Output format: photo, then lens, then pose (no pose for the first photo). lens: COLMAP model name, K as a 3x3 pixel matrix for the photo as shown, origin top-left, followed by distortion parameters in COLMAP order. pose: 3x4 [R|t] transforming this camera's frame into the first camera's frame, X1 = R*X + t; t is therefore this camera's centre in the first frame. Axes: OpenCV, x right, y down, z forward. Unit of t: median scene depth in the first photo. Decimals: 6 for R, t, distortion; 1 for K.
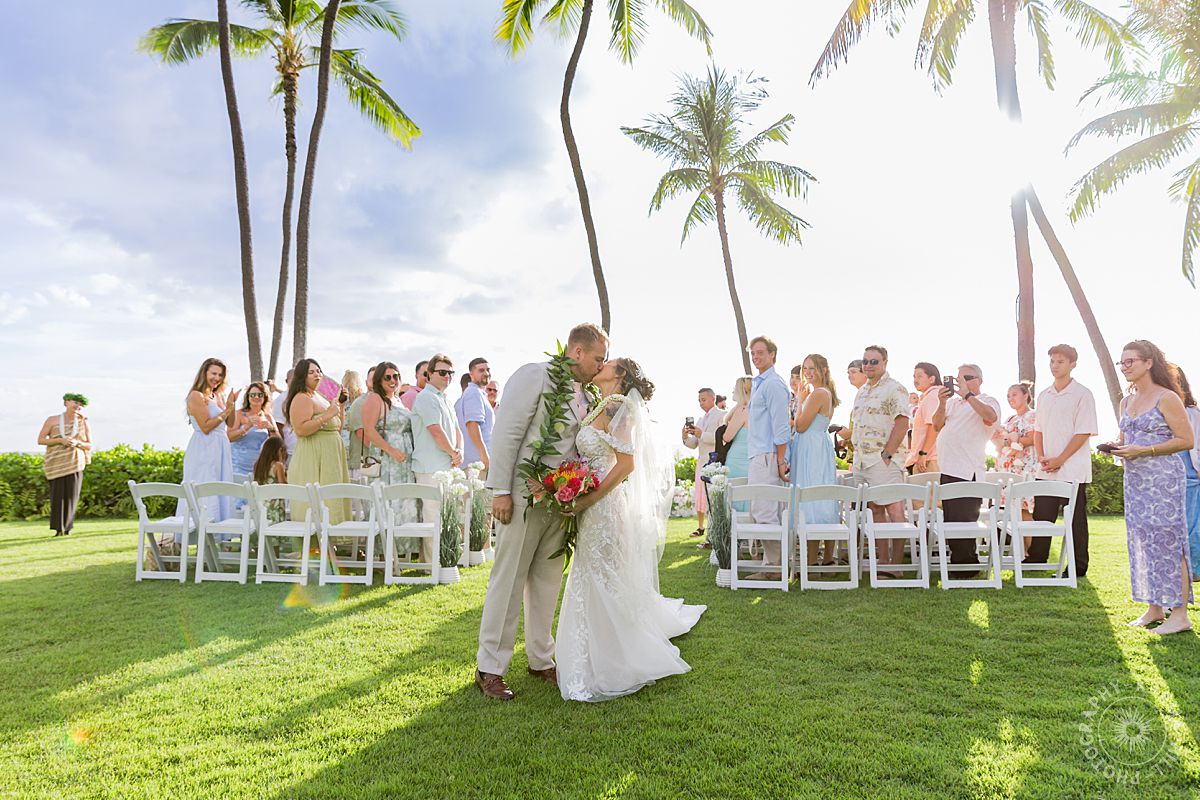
lens RADIAL K [[862.5, 0, 600.0], [0, 862.5, 400.0], [0, 0, 1]] dist [-0.007769, 0.001341]
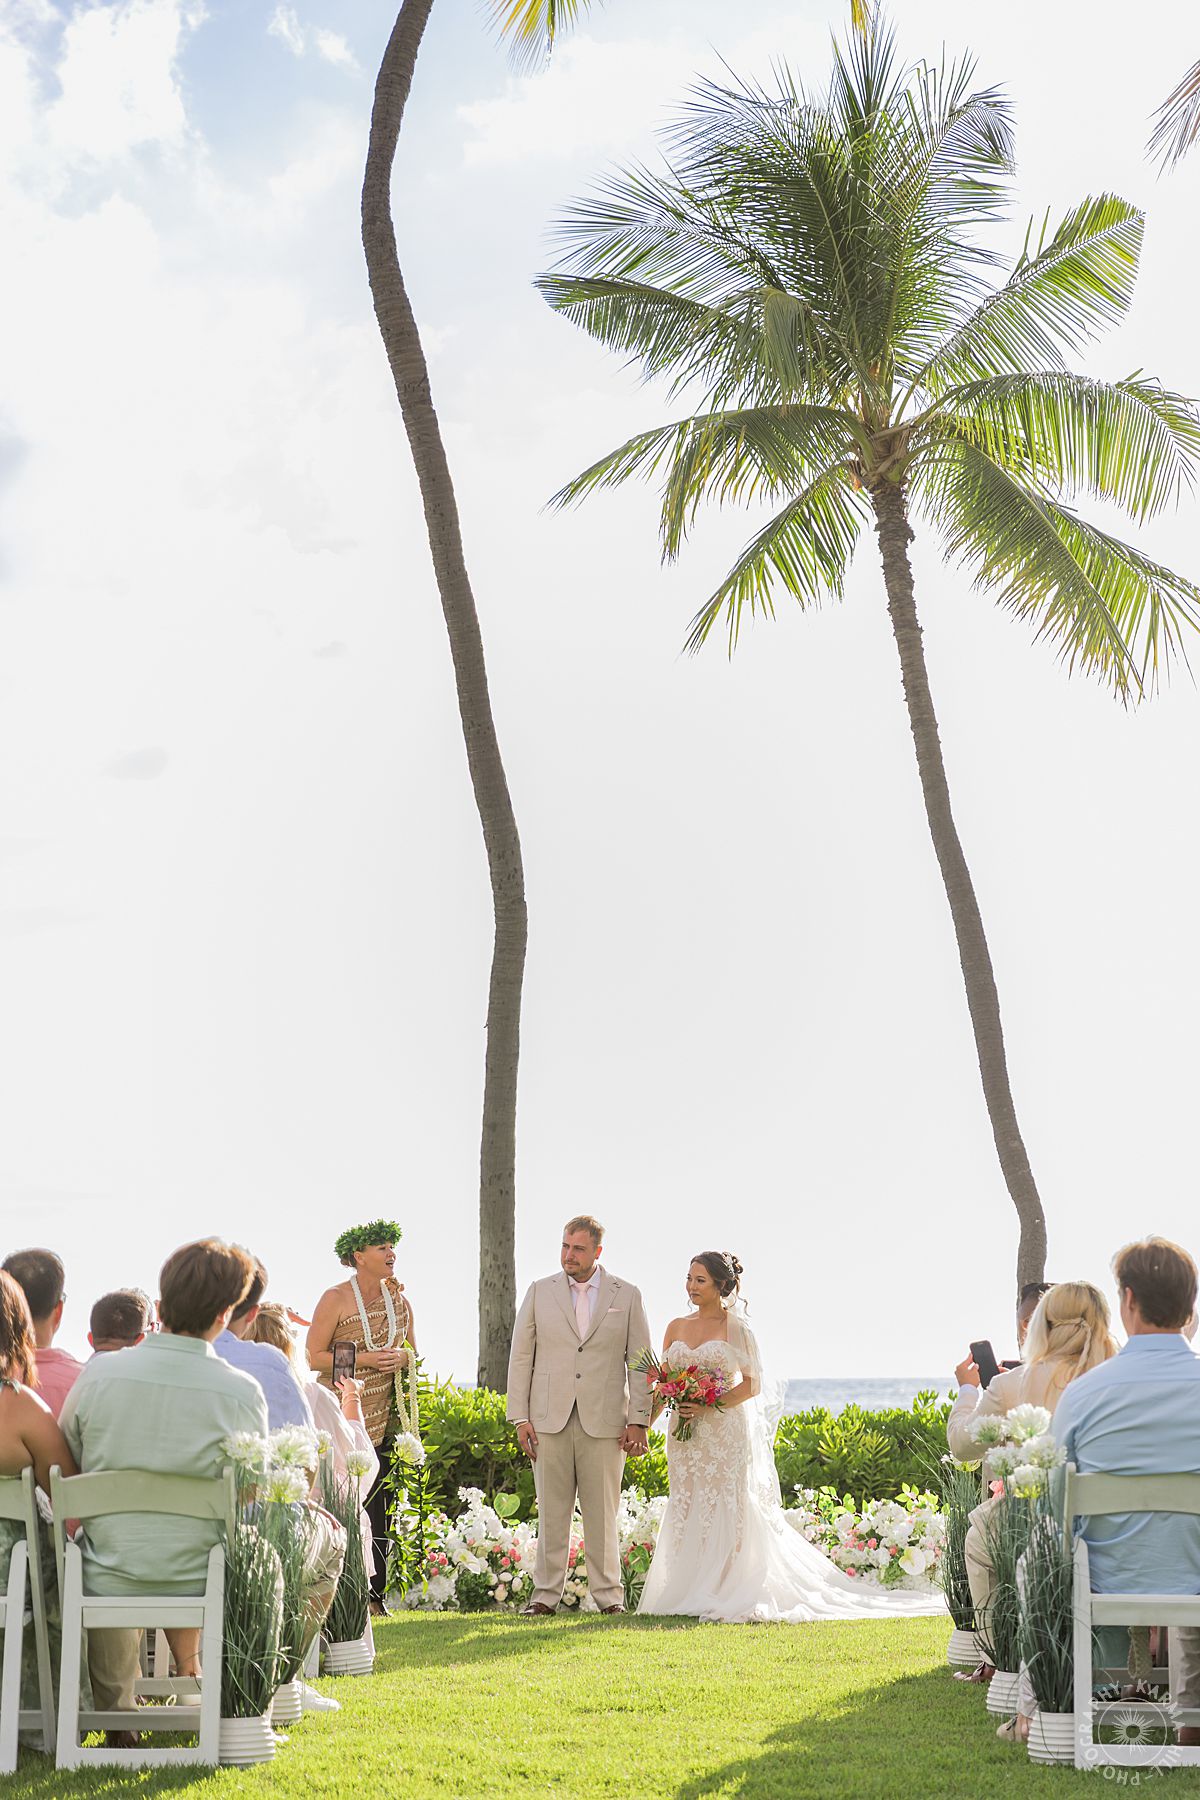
lens RADIAL K [[3518.4, 0, 600.0], [0, 3518.4, 900.0], [0, 0, 1]] dist [-0.051474, 0.262865]
pose [[0.996378, 0.011788, 0.084214, -0.056291], [-0.004554, 0.996321, -0.085580, -0.002709], [-0.084913, 0.084886, 0.992766, -0.144978]]
